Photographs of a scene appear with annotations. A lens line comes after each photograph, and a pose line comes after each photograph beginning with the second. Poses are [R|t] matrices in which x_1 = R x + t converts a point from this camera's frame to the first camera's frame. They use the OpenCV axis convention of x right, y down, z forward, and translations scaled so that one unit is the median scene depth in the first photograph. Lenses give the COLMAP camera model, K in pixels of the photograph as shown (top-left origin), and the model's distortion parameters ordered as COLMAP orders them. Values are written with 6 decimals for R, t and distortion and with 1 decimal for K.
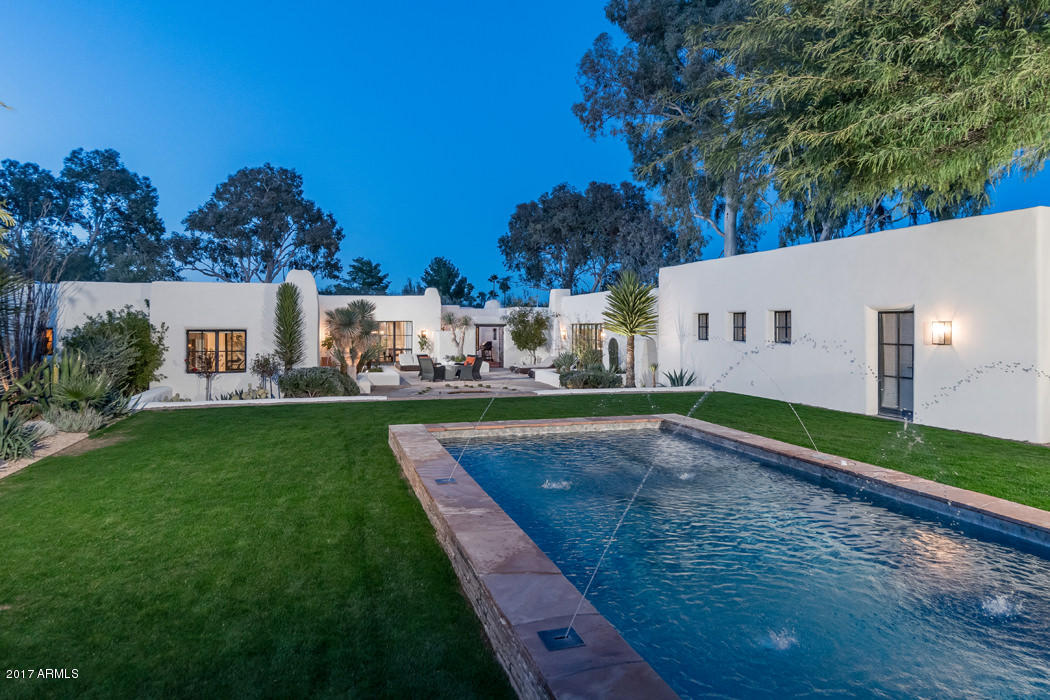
lens RADIAL K [[653.6, 0, 523.8], [0, 653.6, 325.4], [0, 0, 1]] dist [-0.003450, -0.001423]
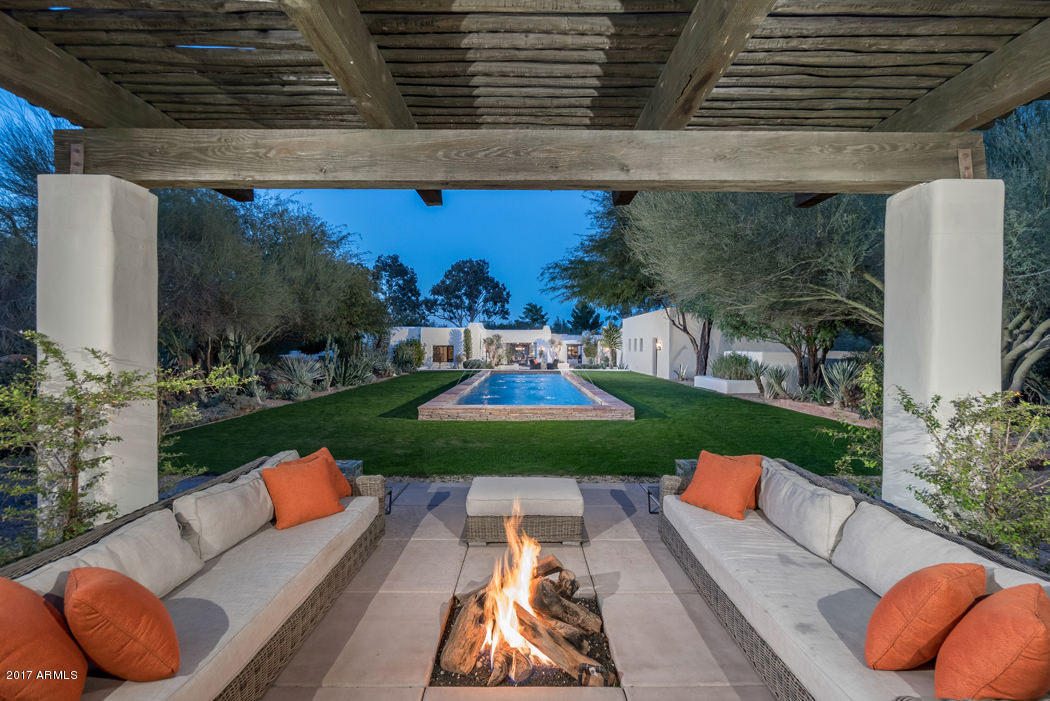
lens RADIAL K [[497.9, 0, 525.0], [0, 497.9, 350.5], [0, 0, 1]] dist [0.000254, 0.000002]
pose [[0.959502, 0.004735, -0.281664, 0.152511], [-0.002590, 0.999965, 0.007989, 0.003274], [0.281691, -0.006936, 0.959480, -0.309756]]
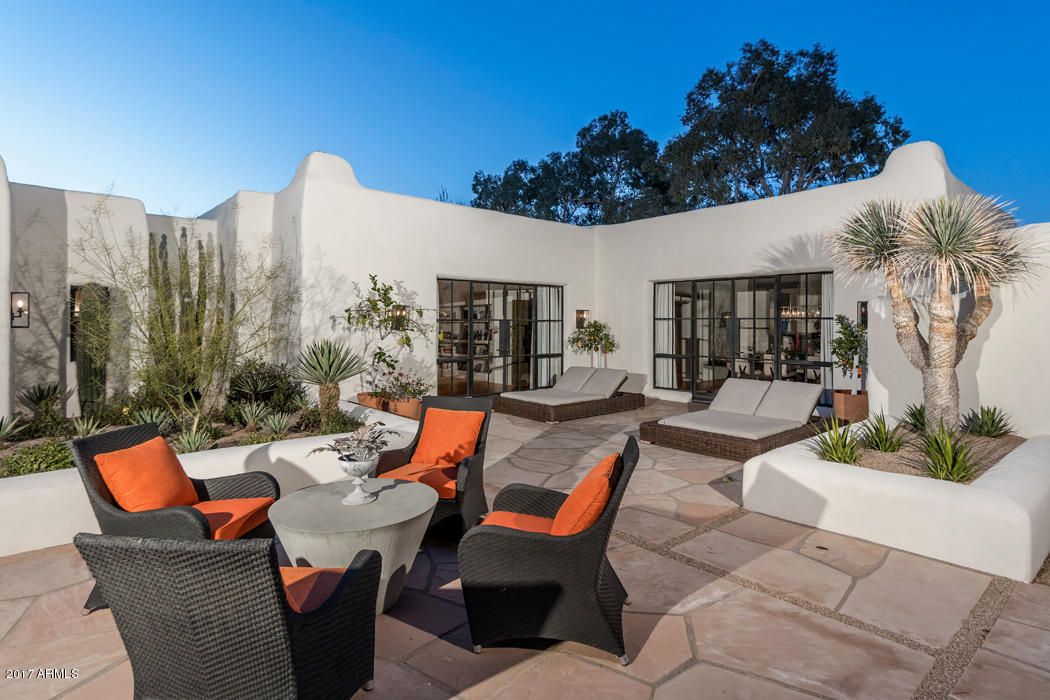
lens RADIAL K [[567.3, 0, 529.3], [0, 567.3, 322.9], [0, 0, 1]] dist [-0.001719, -0.000236]
pose [[0.434646, 0.000839, -0.900601, -0.001584], [-0.001523, 0.999999, 0.000196, 0.013541], [0.900600, 0.001286, 0.434646, 0.555496]]
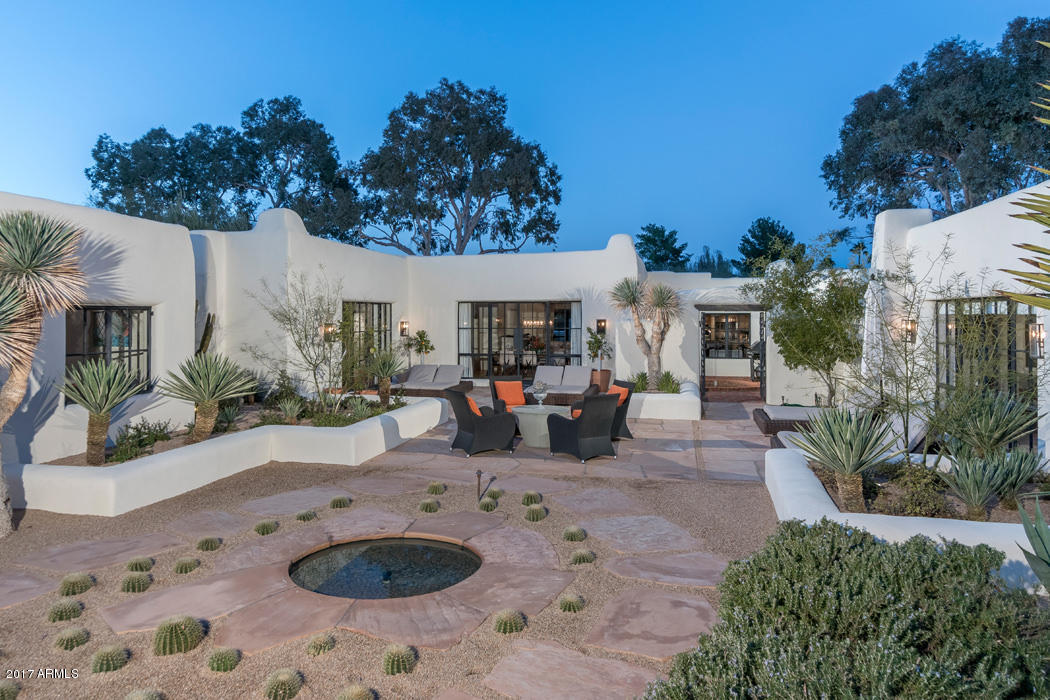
lens RADIAL K [[738.4, 0, 487.5], [0, 738.4, 314.6], [0, 0, 1]] dist [-0.005582, -0.001076]
pose [[0.862800, -0.002430, -0.505540, 0.041641], [0.002445, 0.999997, -0.000634, 0.003356], [0.505540, -0.000689, 0.862803, 0.326063]]
